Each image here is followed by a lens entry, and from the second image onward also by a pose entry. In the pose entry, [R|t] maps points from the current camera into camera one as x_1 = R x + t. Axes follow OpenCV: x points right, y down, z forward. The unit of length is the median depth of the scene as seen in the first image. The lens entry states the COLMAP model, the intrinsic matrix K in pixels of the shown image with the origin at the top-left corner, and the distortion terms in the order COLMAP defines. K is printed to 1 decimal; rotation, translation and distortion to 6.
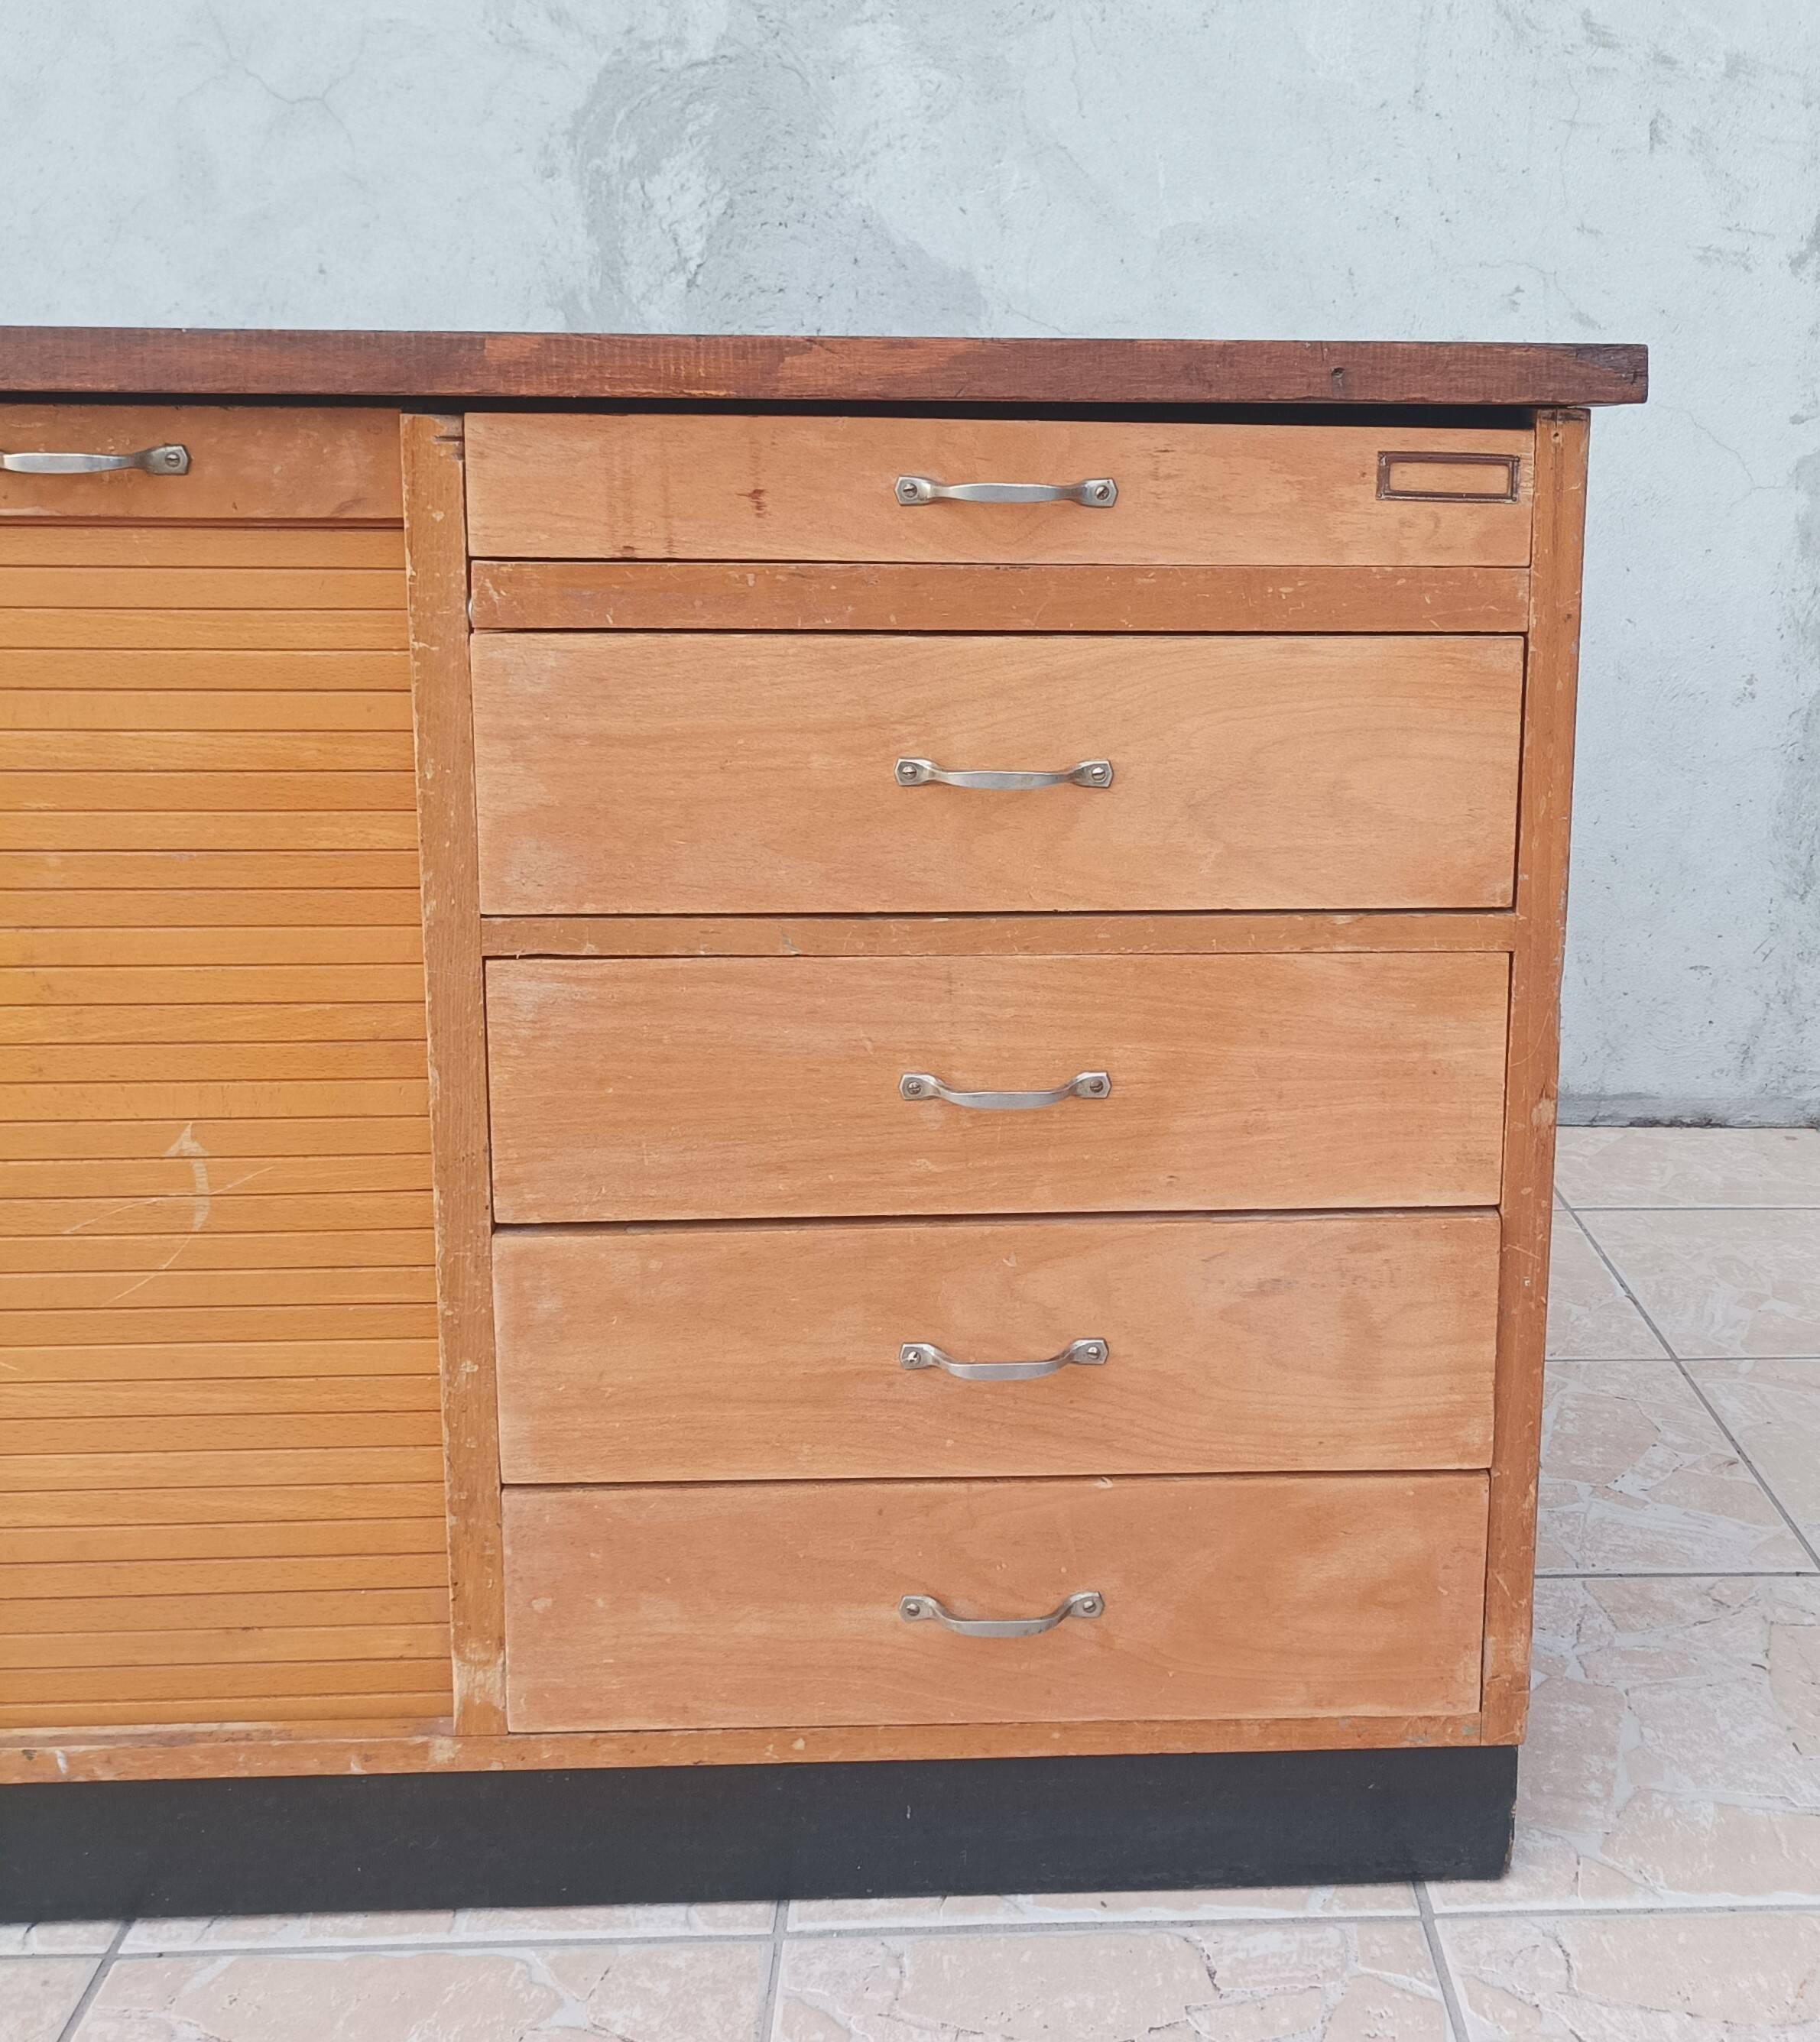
lens RADIAL K [[2253.2, 0, 1108.5], [0, 2253.2, 797.7], [0, 0, 1]] dist [0.021661, 0.000000]
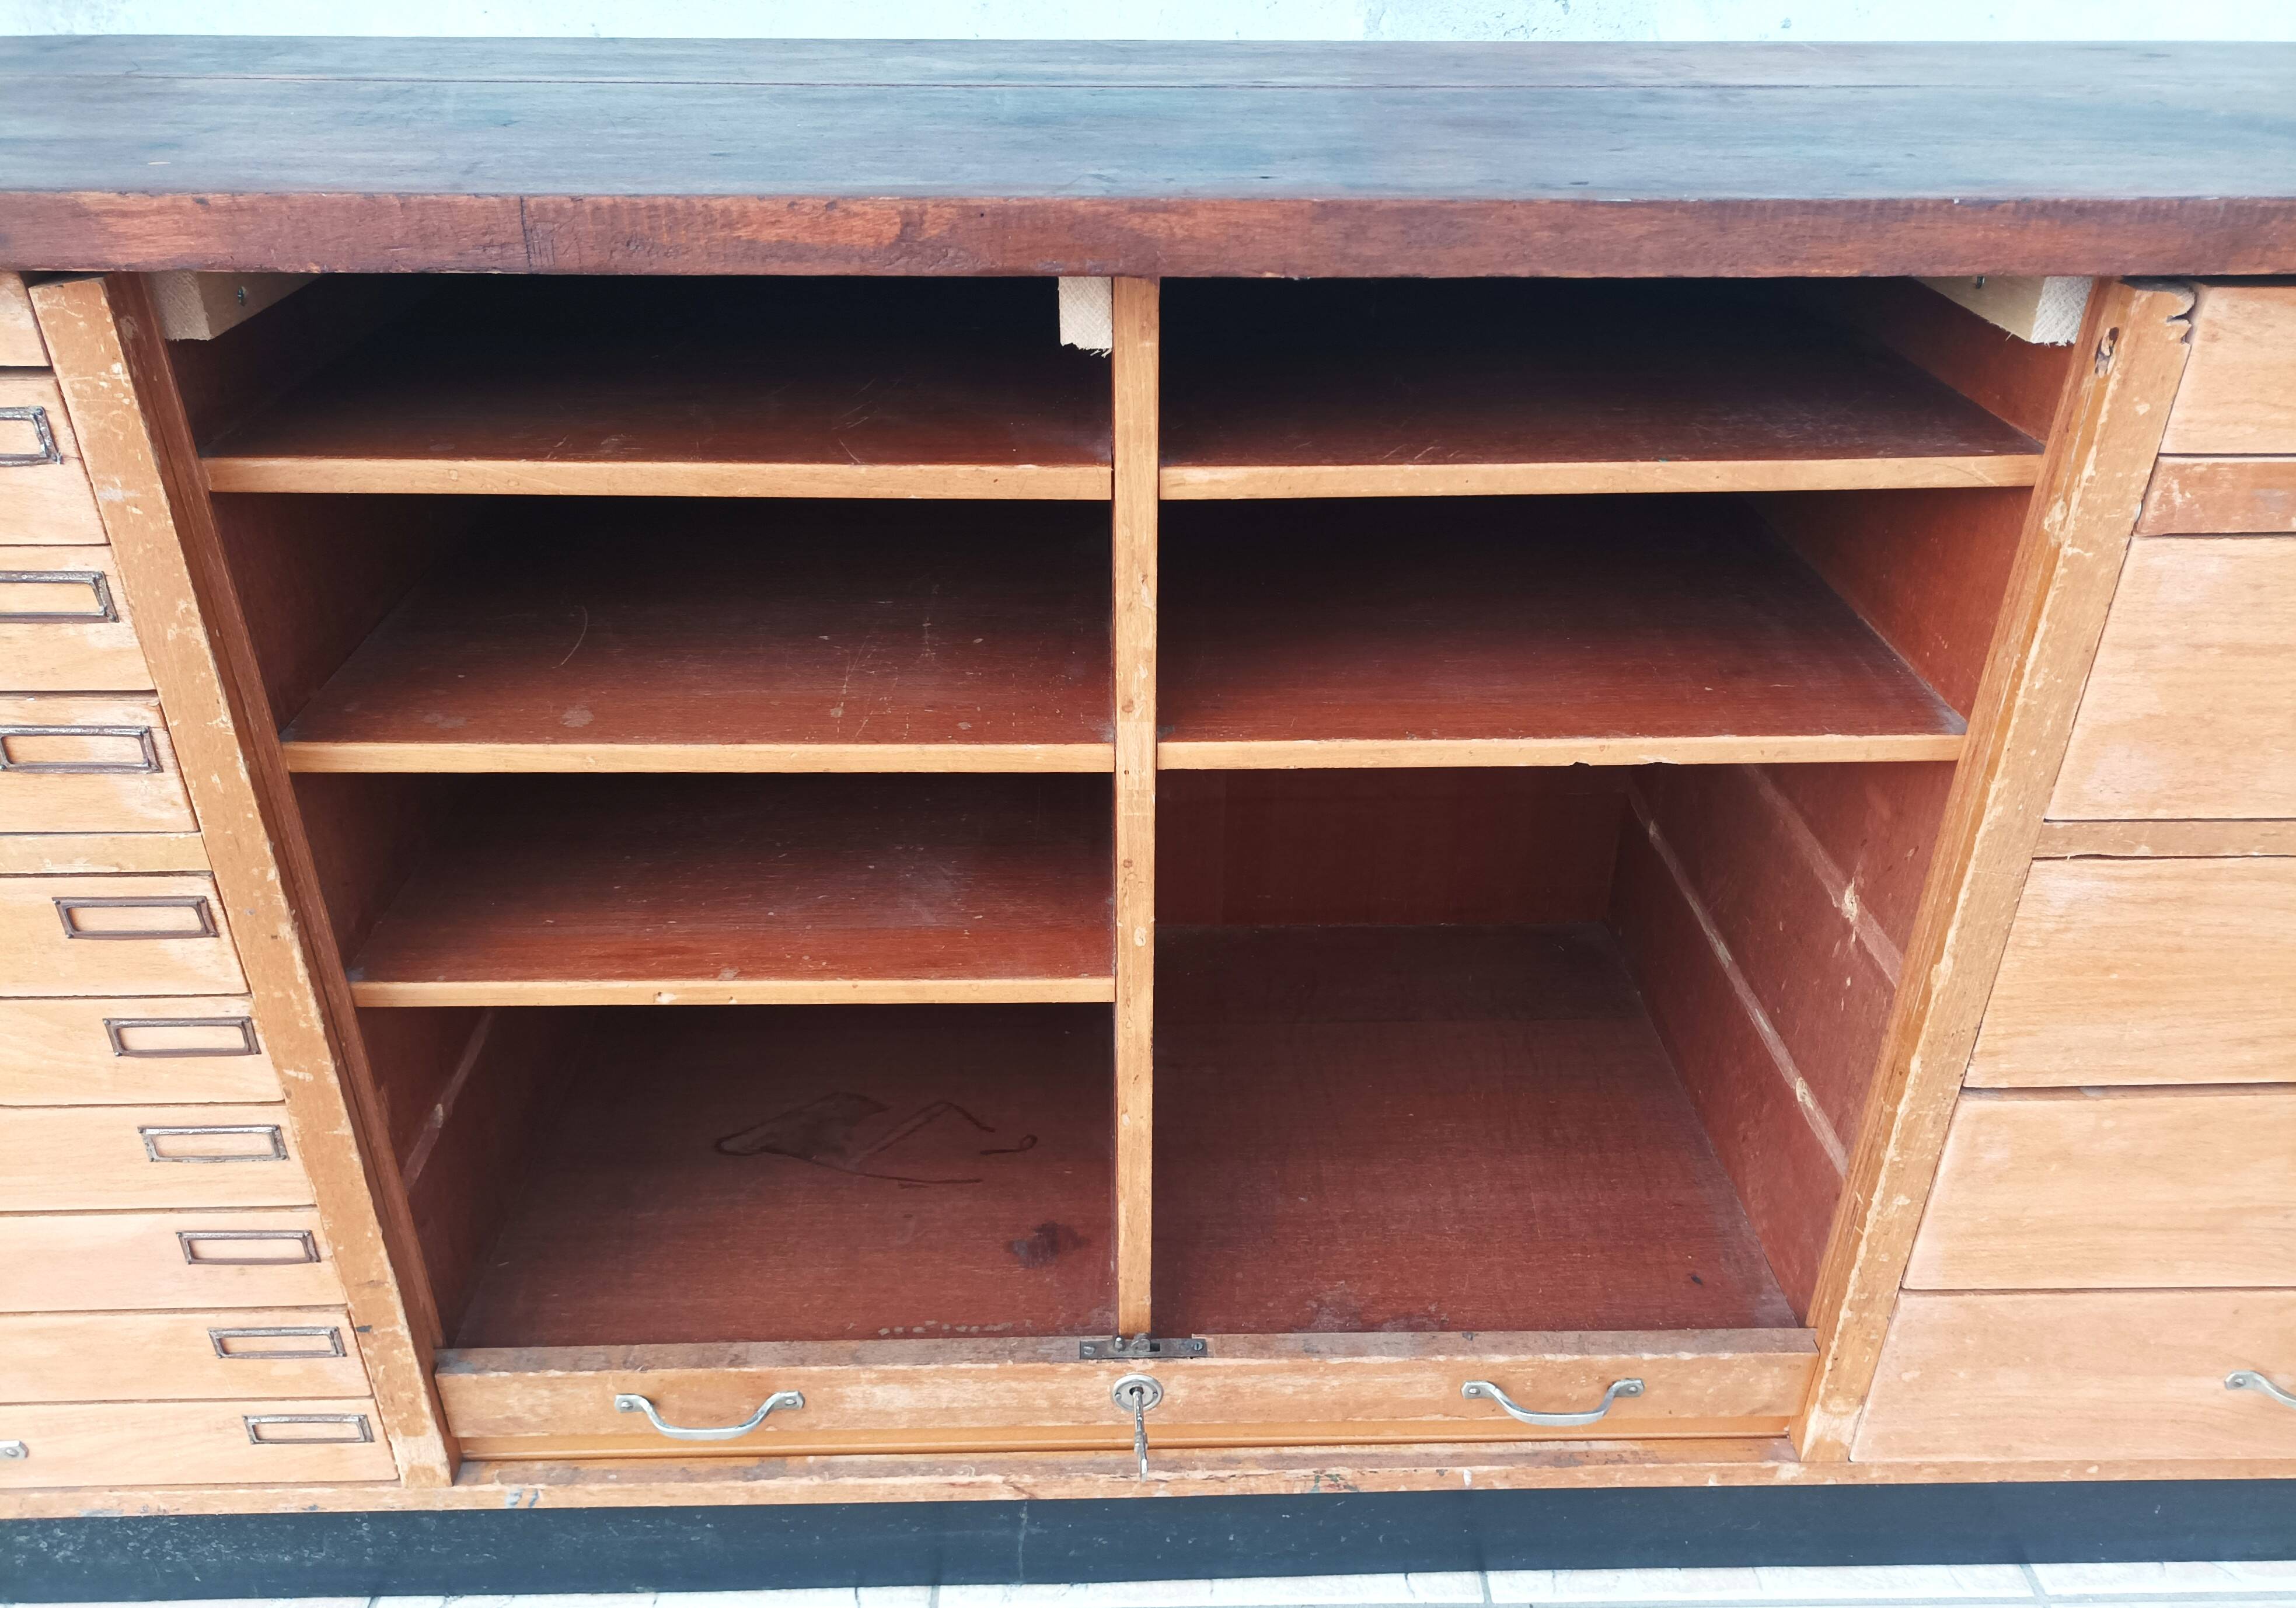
lens RADIAL K [[1707.8, 0, 1151.5], [0, 1707.8, 844.1], [0, 0, 1]] dist [0.007229, 0.000657]
pose [[0.999551, 0.011460, -0.027696, -0.604117], [-0.001392, 0.940775, 0.339029, -0.174634], [0.029941, -0.338838, 0.940368, 0.285852]]
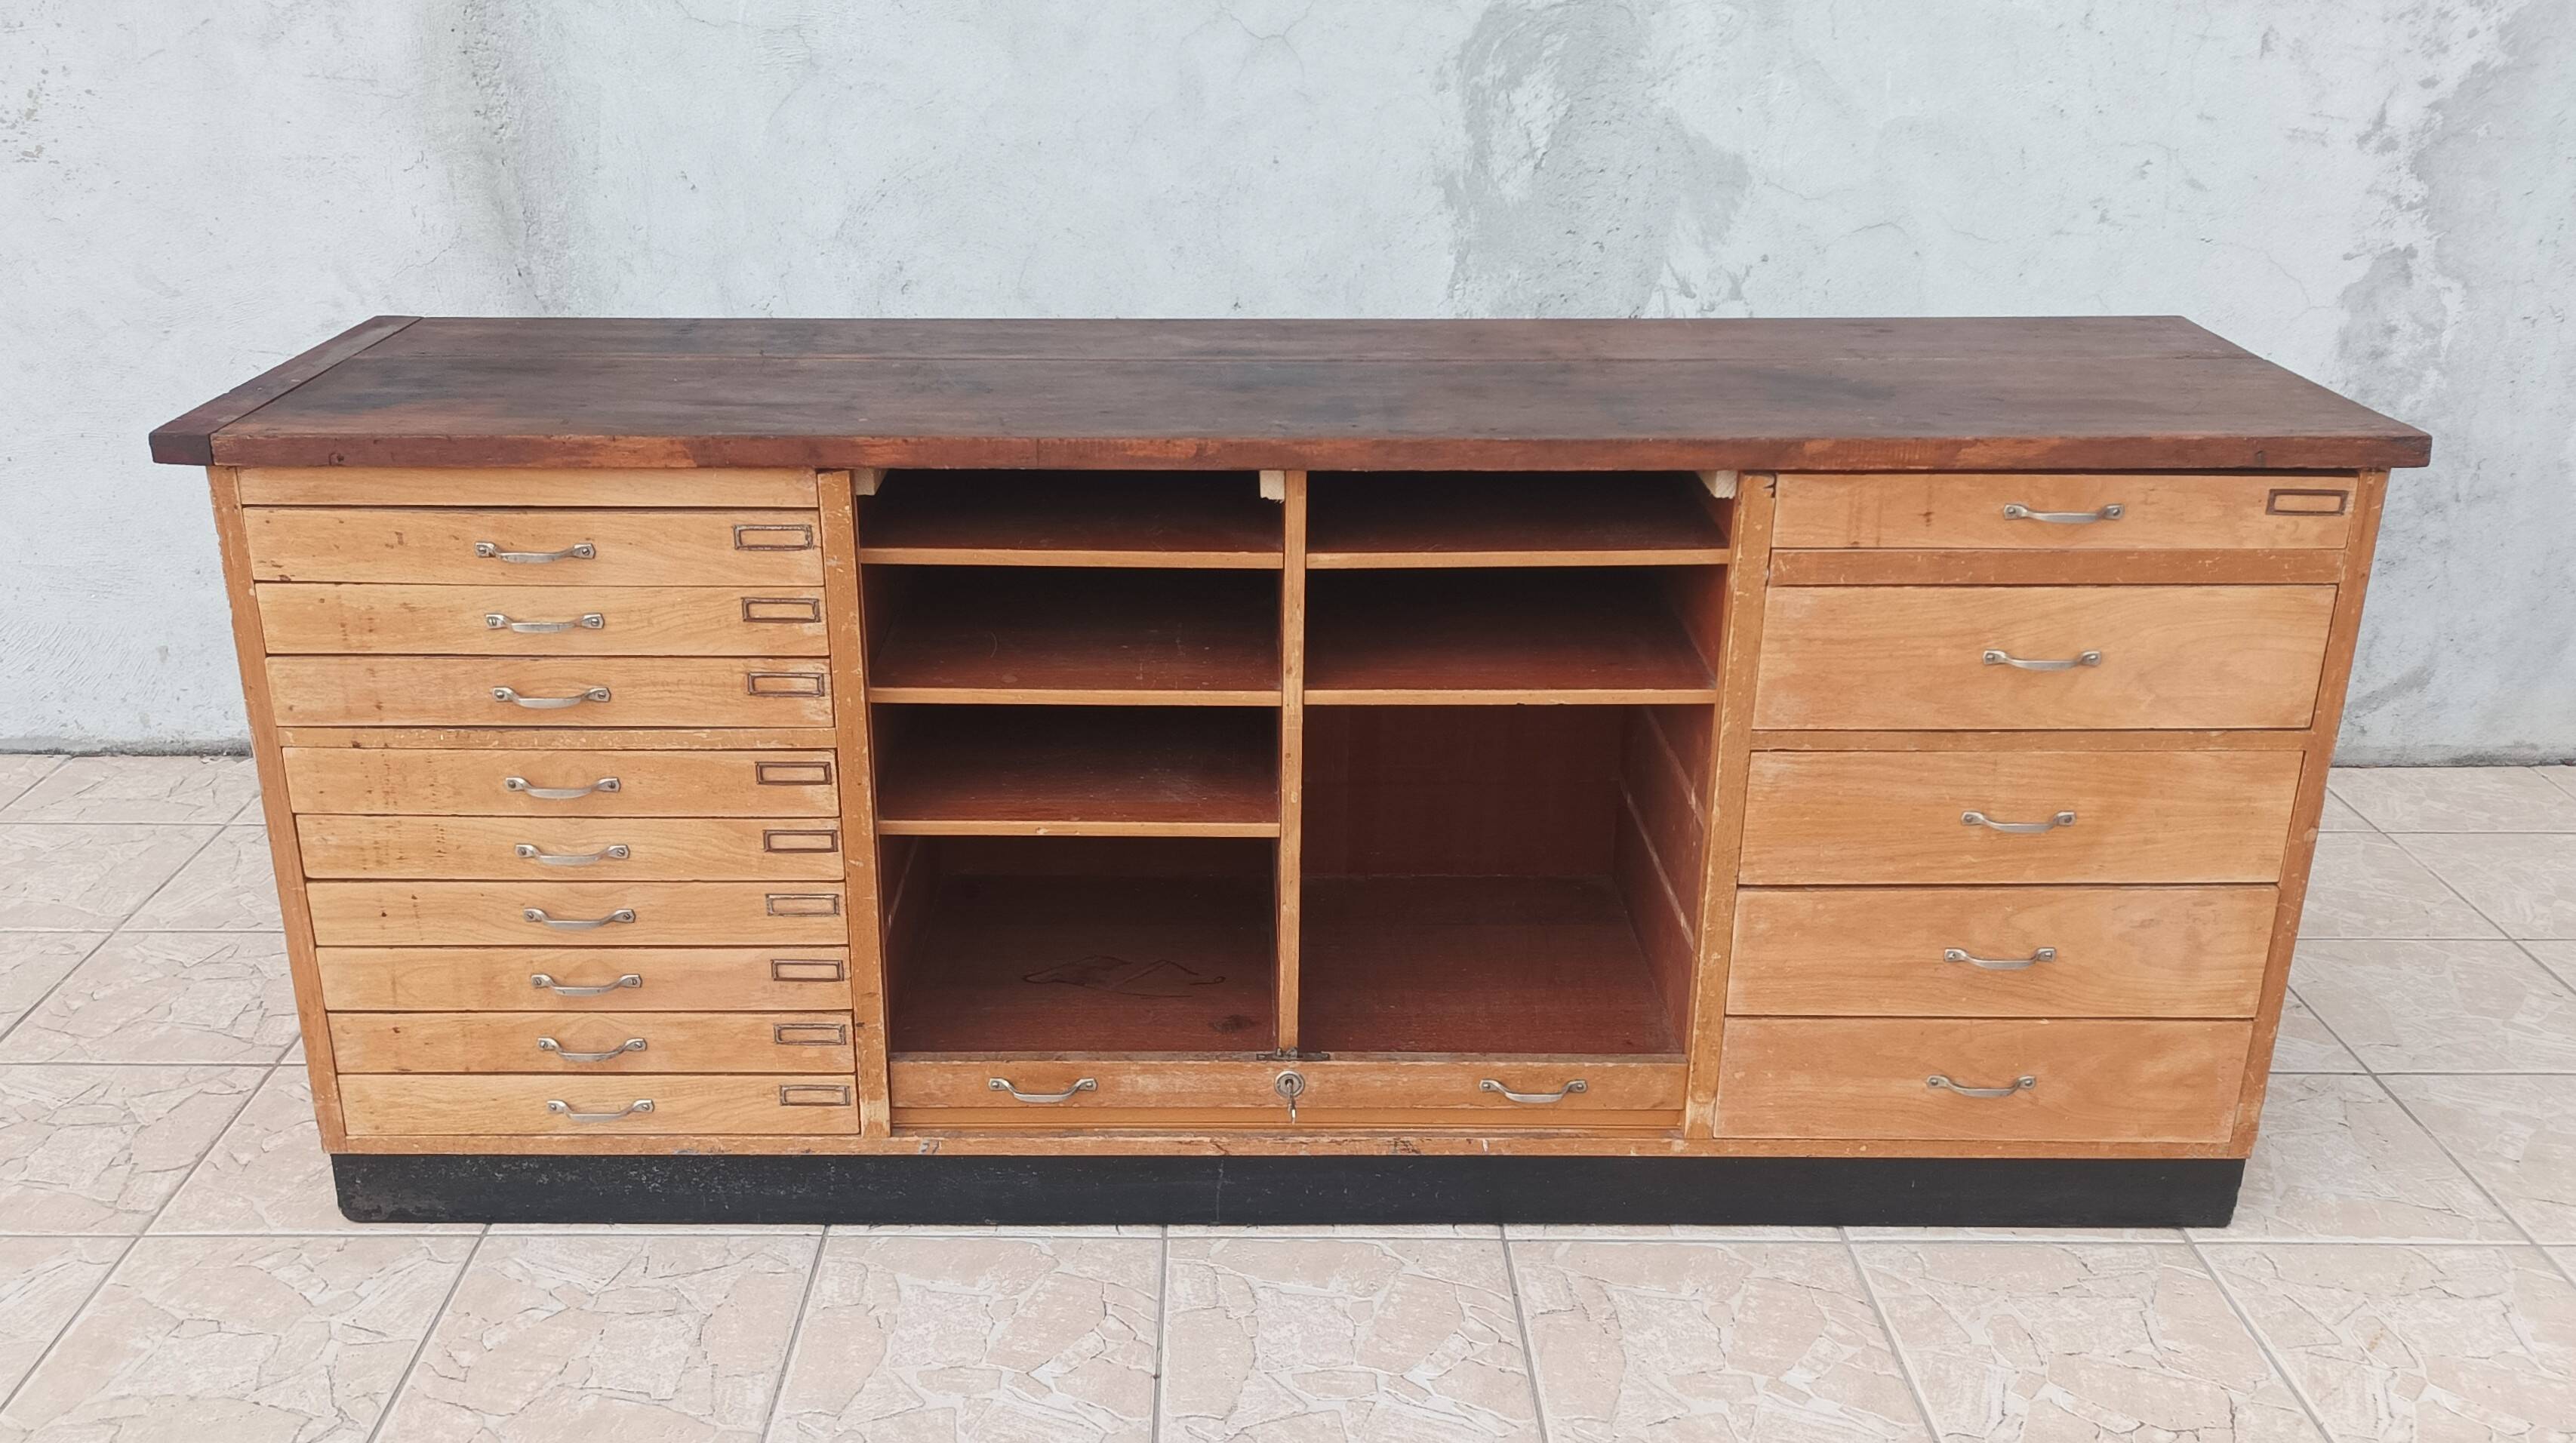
lens RADIAL K [[2200.8, 0, 1221.2], [0, 2200.8, 750.6], [0, 0, 1]] dist [0.038633, -0.033185]
pose [[0.998278, 0.012433, -0.057325, -0.585623], [-0.001053, 0.980921, 0.194403, -0.275769], [0.058648, -0.194008, 0.979245, -0.802804]]
